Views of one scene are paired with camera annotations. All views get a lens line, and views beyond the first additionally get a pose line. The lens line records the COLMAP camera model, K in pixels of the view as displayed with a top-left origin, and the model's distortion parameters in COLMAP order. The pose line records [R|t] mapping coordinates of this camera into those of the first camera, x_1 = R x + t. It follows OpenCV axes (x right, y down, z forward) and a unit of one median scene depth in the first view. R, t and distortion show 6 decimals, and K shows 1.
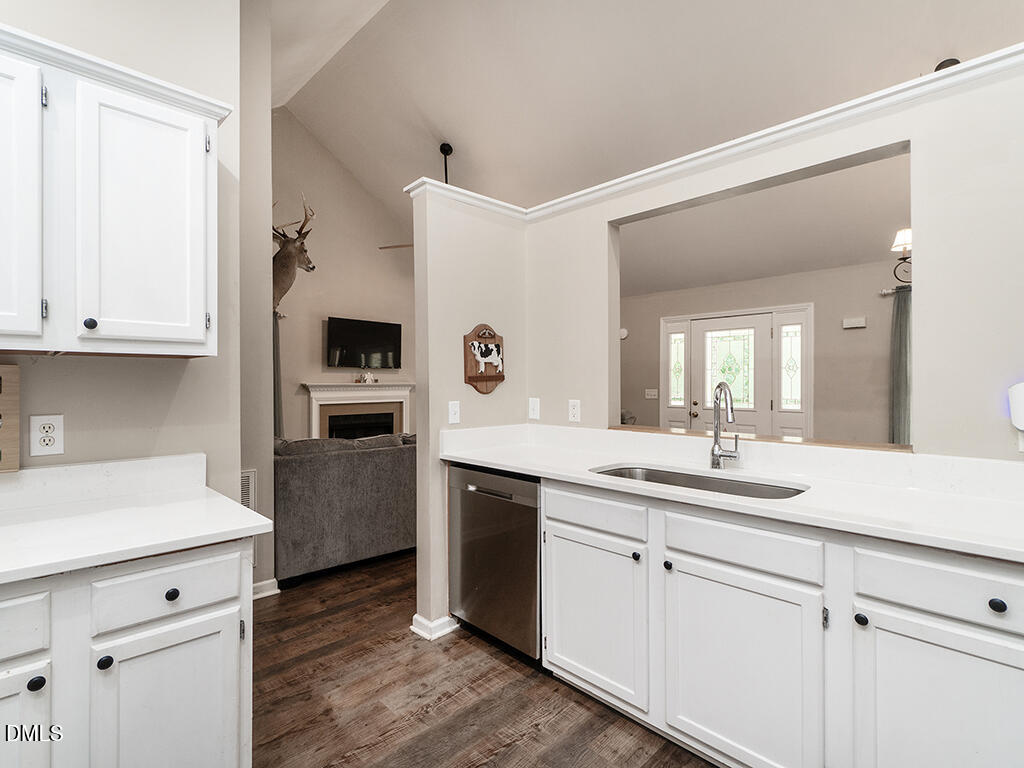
lens RADIAL K [[506.1, 0, 482.5], [0, 506.1, 380.7], [0, 0, 1]] dist [-0.006240, 0.001923]
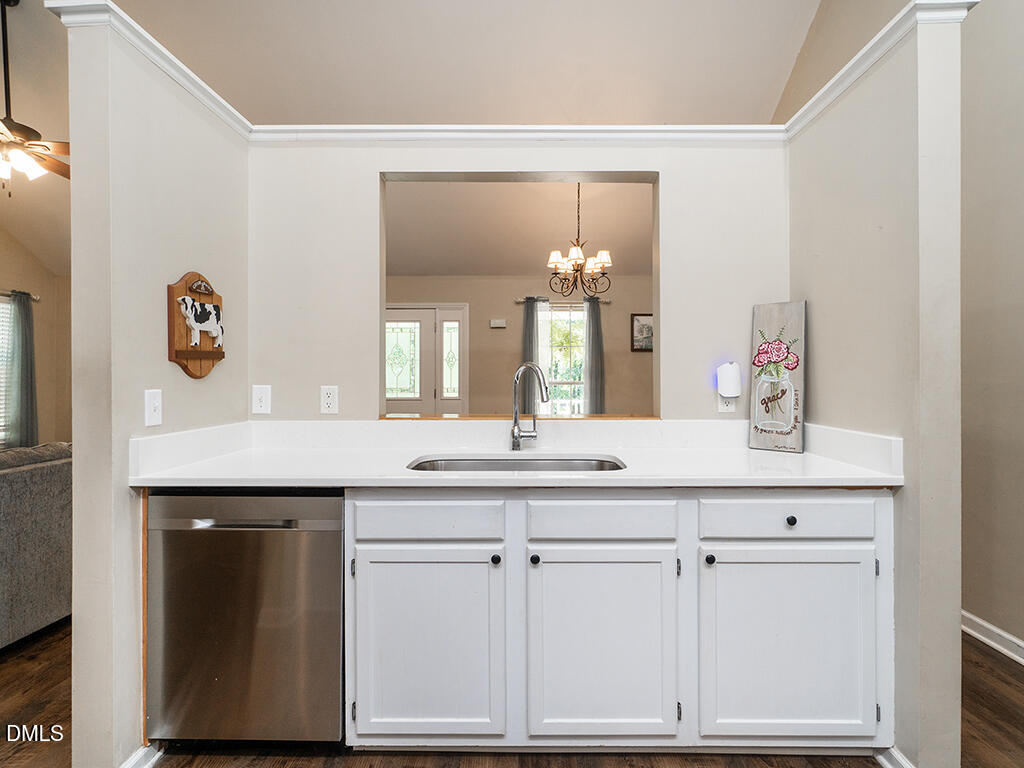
lens RADIAL K [[506.1, 0, 521.6], [0, 506.1, 372.3], [0, 0, 1]] dist [-0.006240, 0.001923]
pose [[0.679710, 0.008420, 0.733432, -0.194752], [-0.001965, 0.999951, -0.009658, 0.023852], [-0.733478, 0.005123, 0.679694, 0.246208]]
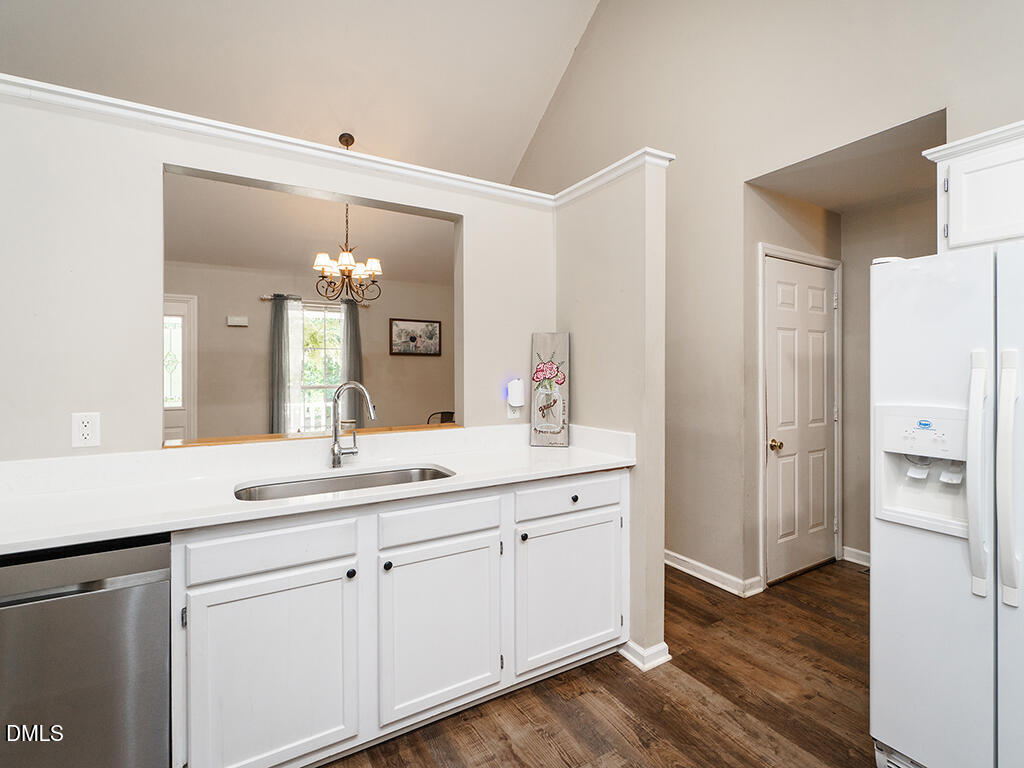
lens RADIAL K [[506.1, 0, 547.2], [0, 506.1, 369.7], [0, 0, 1]] dist [-0.006240, 0.001923]
pose [[0.170031, 0.002719, 0.985435, -0.352035], [0.003093, 0.999990, -0.003293, -0.012819], [-0.985434, 0.003608, 0.170021, 0.316972]]
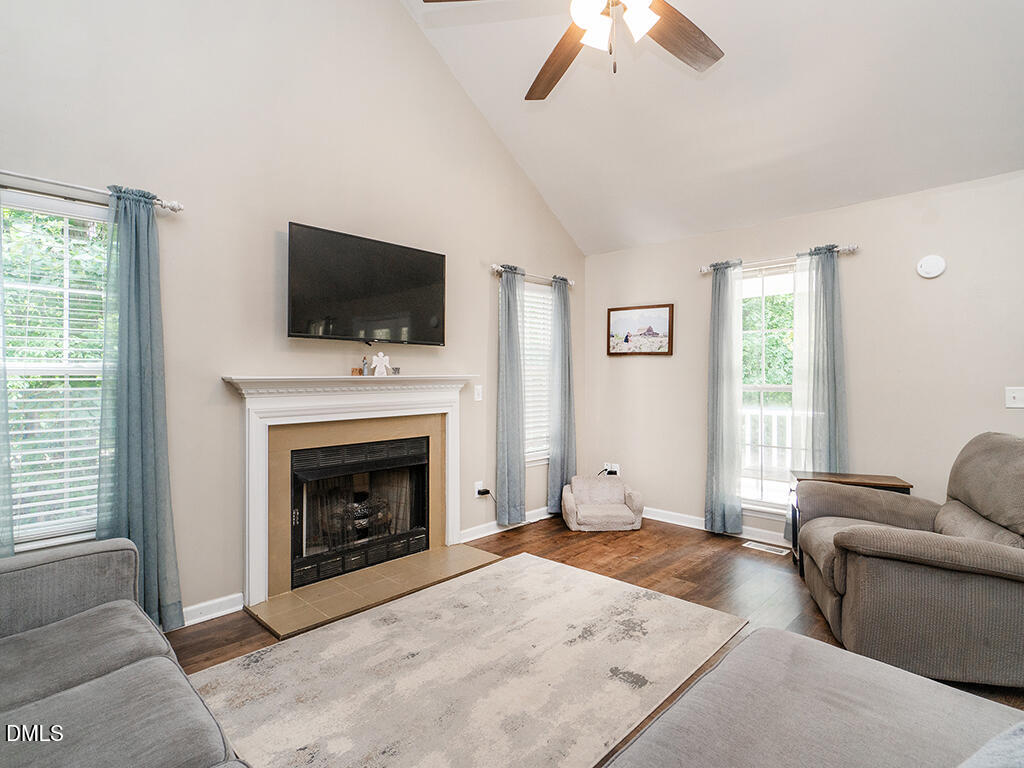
lens RADIAL K [[506.1, 0, 497.0], [0, 506.1, 375.1], [0, 0, 1]] dist [-0.006240, 0.001923]
pose [[0.999006, -0.005559, 0.044224, -0.352834], [0.005470, 0.999983, 0.002130, 0.009849], [-0.044235, -0.001886, 0.999019, 1.352641]]
